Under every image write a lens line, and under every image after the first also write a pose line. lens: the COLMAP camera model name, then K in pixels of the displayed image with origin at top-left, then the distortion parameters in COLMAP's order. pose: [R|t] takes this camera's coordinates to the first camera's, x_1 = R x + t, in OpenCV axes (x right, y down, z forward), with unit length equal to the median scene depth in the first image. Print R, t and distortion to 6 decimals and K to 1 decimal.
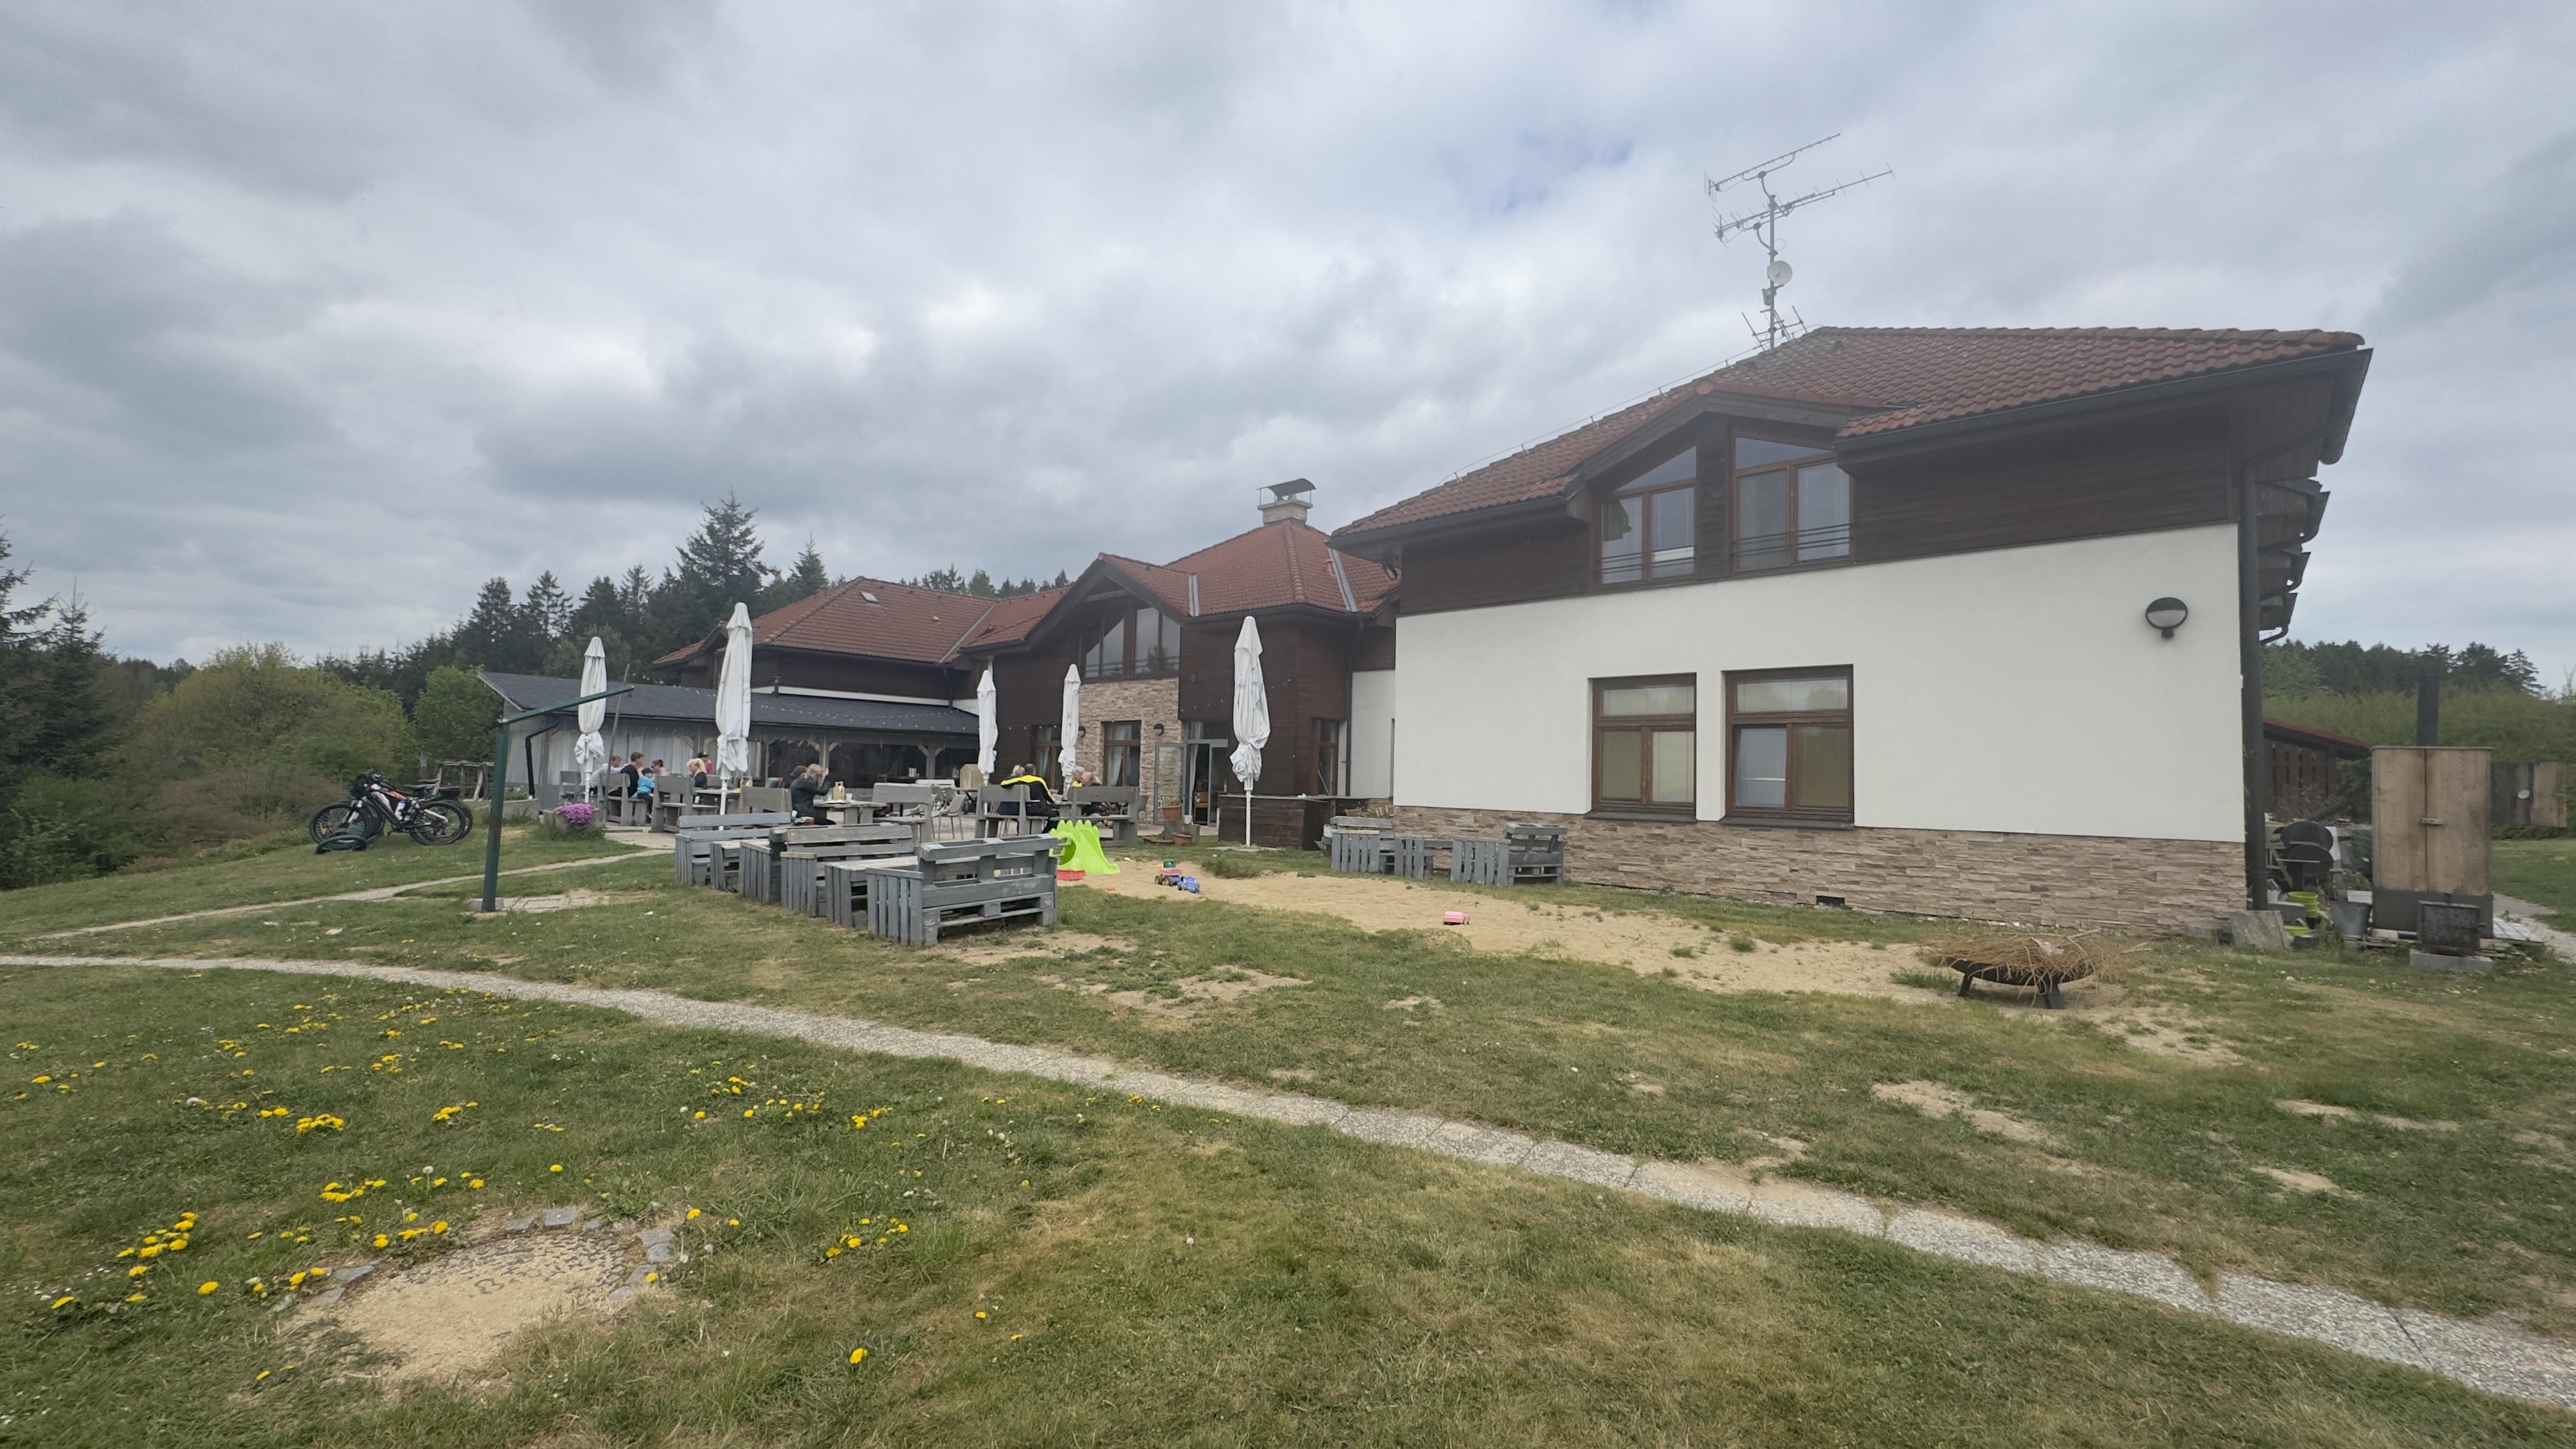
lens RADIAL K [[1020.7, 0, 1280.7], [0, 1020.7, 728.4], [0, 0, 1]] dist [-0.001488, -0.000434]
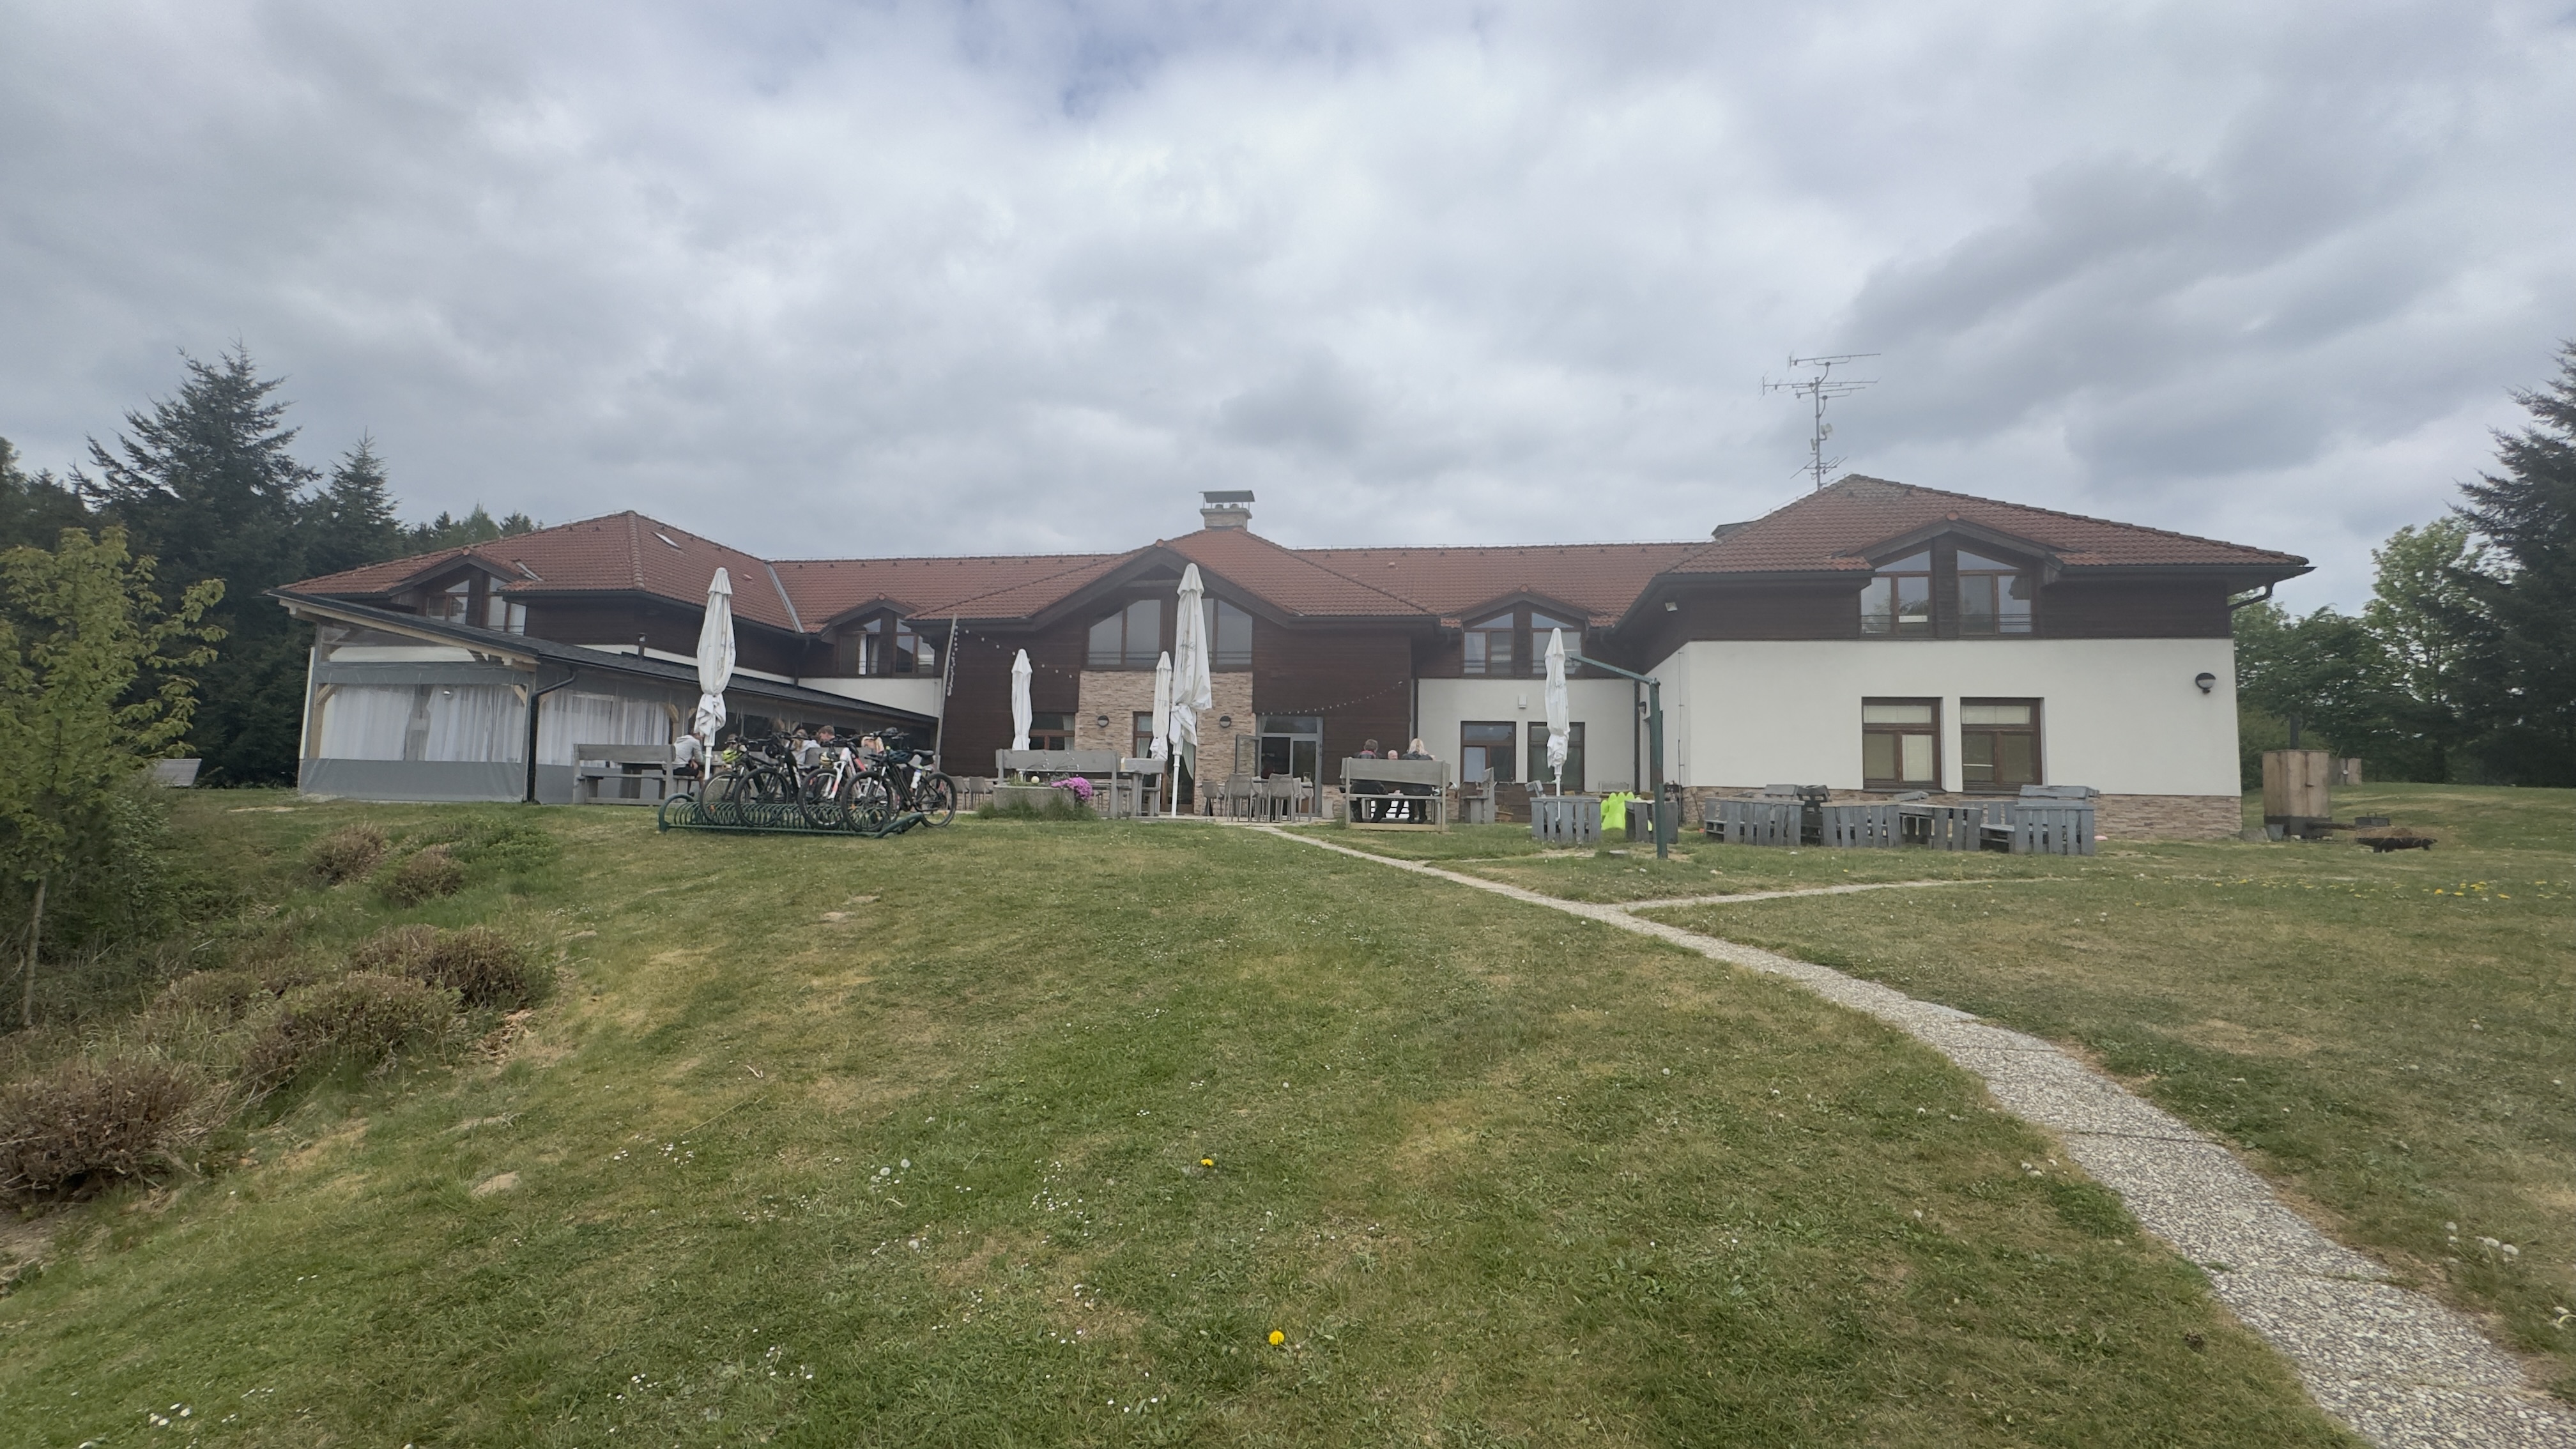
lens RADIAL K [[1020.7, 0, 1280.7], [0, 1020.7, 728.4], [0, 0, 1]] dist [-0.001488, -0.000434]
pose [[0.837696, 0.037040, 0.544879, -1.243341], [-0.030161, 0.999312, -0.021562, 0.055029], [-0.545303, 0.001628, 0.838237, 0.239632]]
